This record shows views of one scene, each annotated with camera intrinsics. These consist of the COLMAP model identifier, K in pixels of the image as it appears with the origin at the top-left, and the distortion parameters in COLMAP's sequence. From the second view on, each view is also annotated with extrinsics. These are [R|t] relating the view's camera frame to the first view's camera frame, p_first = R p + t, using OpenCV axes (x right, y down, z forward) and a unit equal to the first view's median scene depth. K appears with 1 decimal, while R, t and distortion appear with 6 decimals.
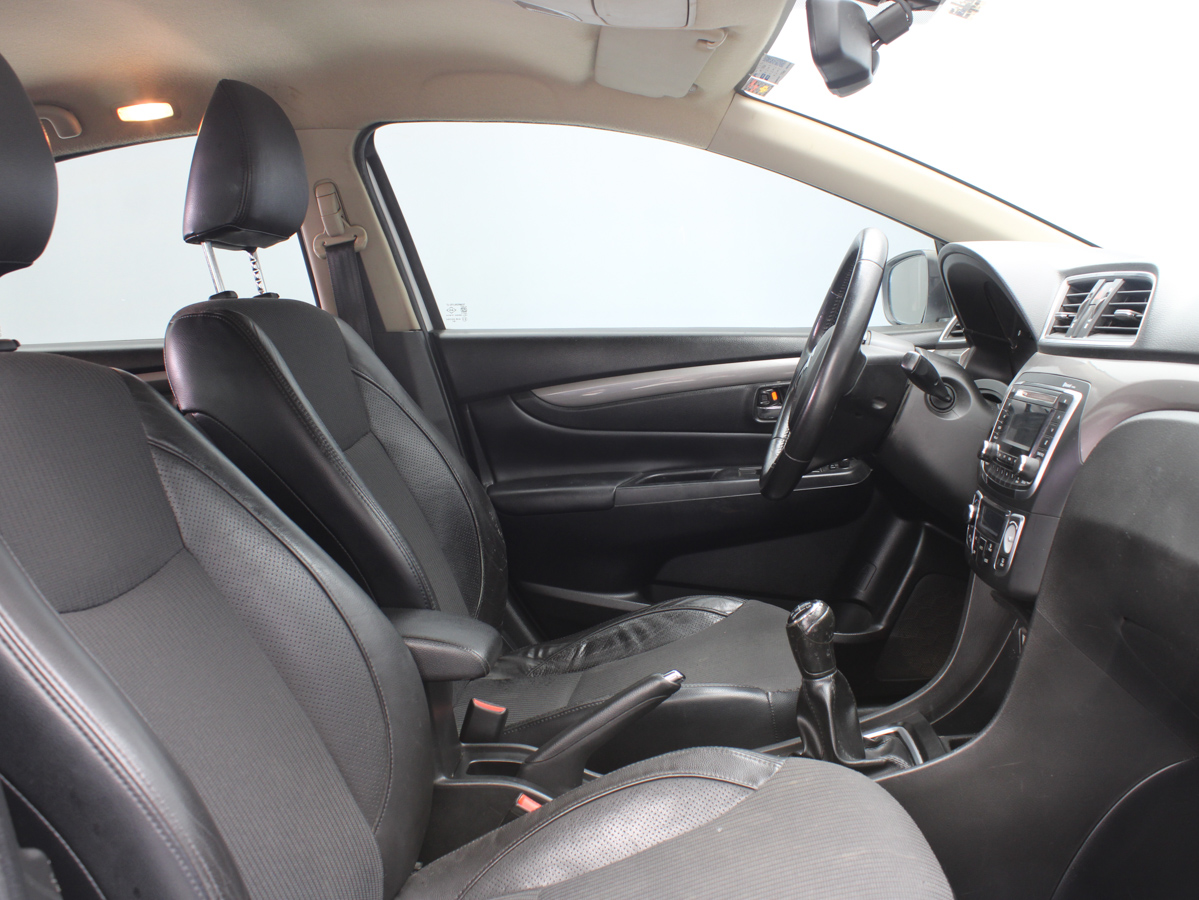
lens RADIAL K [[1229.9, 0, 599.5], [0, 1229.9, 450.0], [0, 0, 1]] dist [-0.156402, 0.145751]
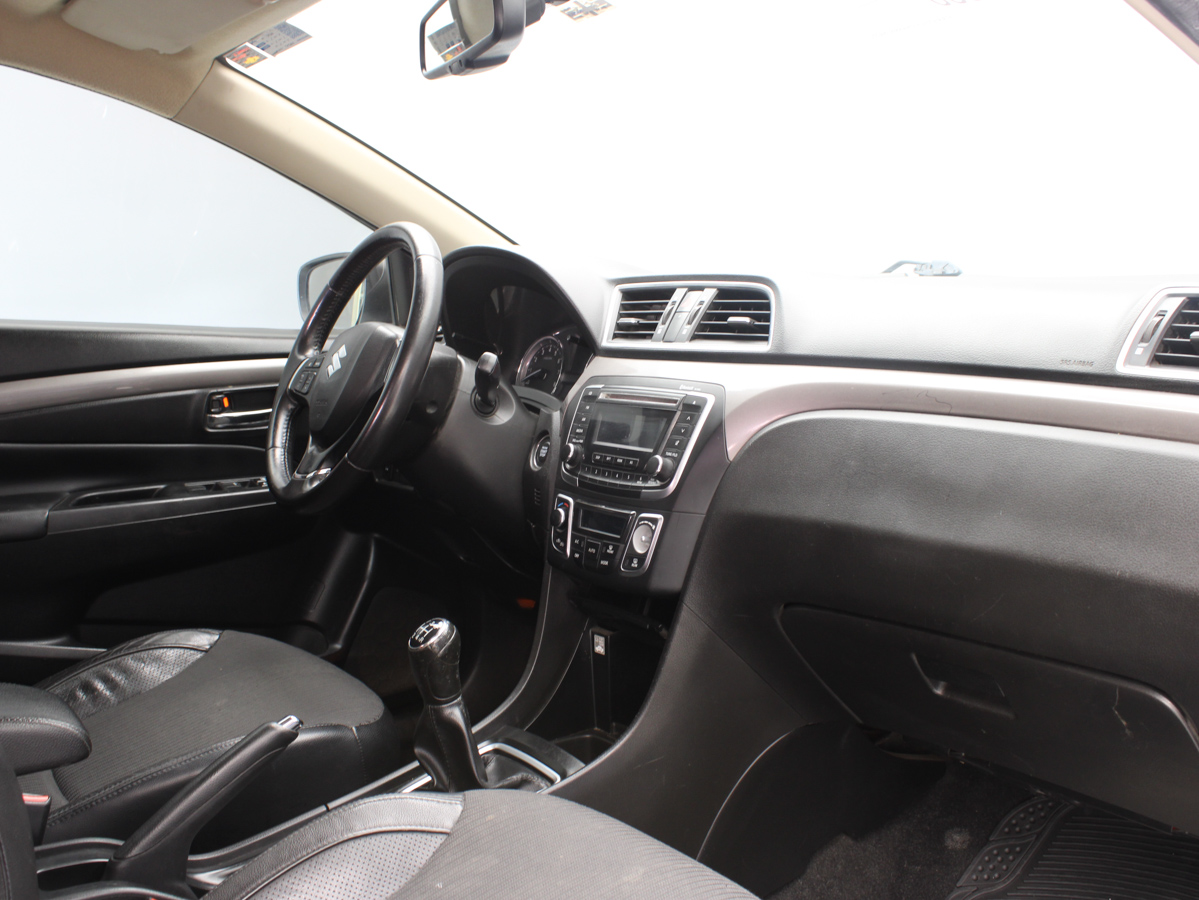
lens RADIAL K [[1229.9, 0, 599.5], [0, 1229.9, 450.0], [0, 0, 1]] dist [-0.156402, 0.145751]
pose [[0.779222, -0.017307, 0.626509, -0.298175], [0.024995, 0.999682, -0.003471, 0.001507], [-0.626249, 0.018364, 0.779406, 0.196810]]
